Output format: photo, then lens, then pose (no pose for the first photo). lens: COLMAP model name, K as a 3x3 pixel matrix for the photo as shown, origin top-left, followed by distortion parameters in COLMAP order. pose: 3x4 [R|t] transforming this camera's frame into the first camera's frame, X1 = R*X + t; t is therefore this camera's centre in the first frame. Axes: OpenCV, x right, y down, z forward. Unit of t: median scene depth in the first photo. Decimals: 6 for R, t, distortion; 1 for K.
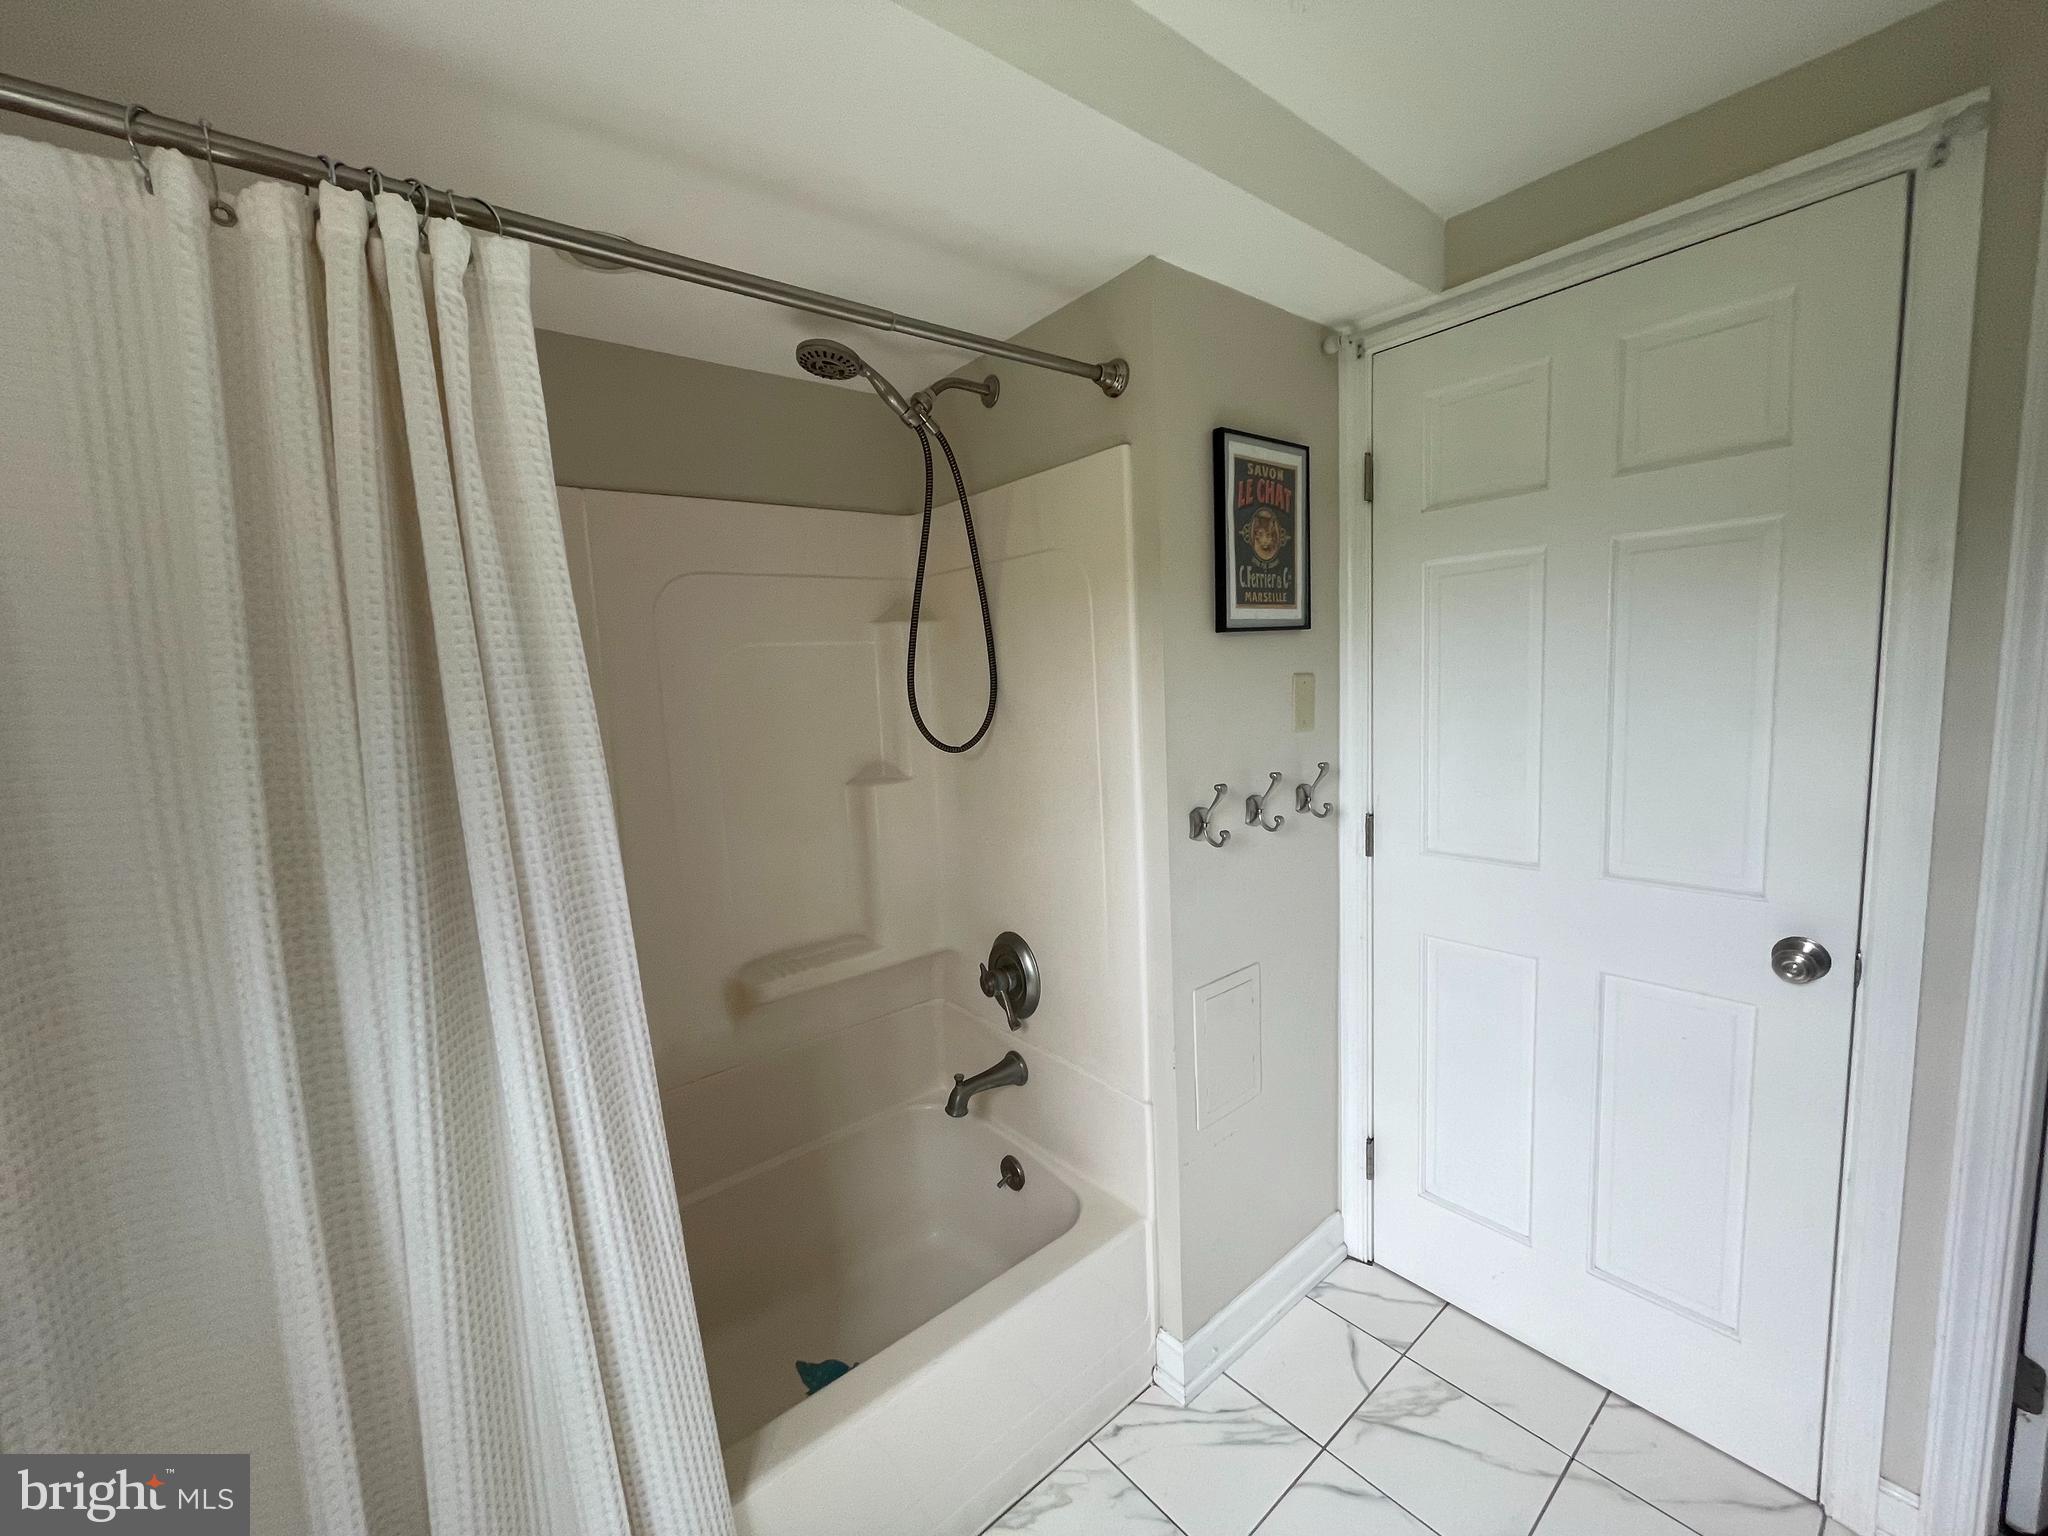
lens RADIAL K [[824.0, 0, 1024.0], [0, 824.0, 768.0], [0, 0, 1]] dist [-0.001774, 0.000001]
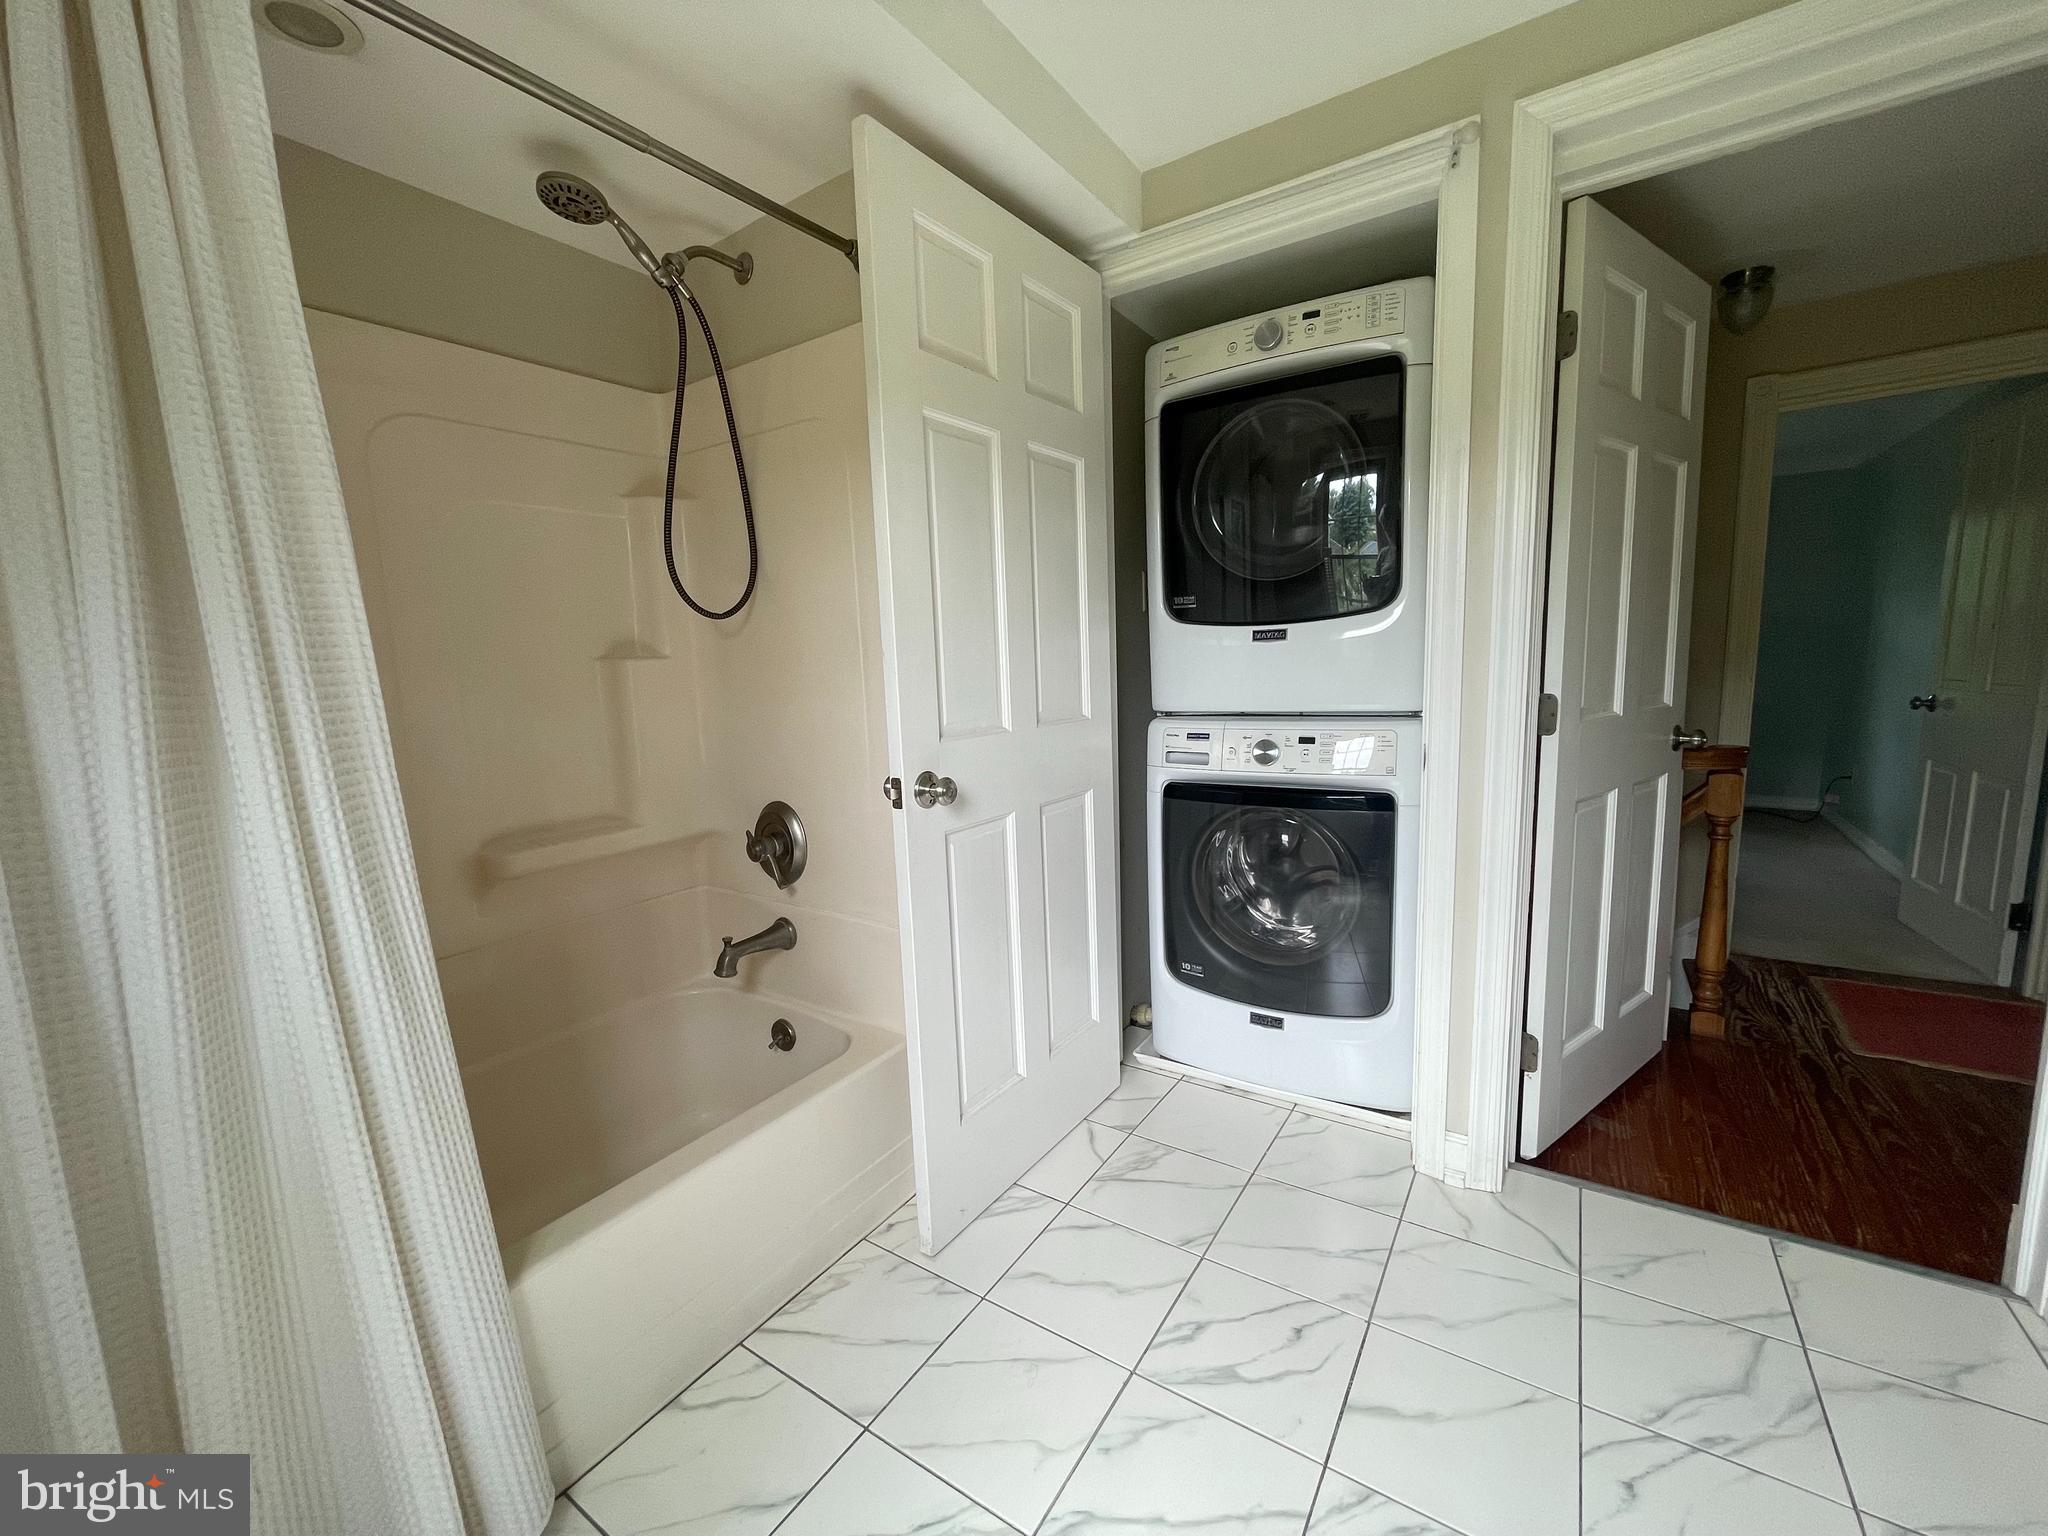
lens RADIAL K [[824.0, 0, 1024.0], [0, 824.0, 768.0], [0, 0, 1]] dist [-0.001774, 0.000001]
pose [[0.958684, -0.022803, 0.283559, -0.011444], [0.020852, 0.999734, 0.009895, 0.167290], [-0.283709, -0.003573, 0.958904, -0.092459]]
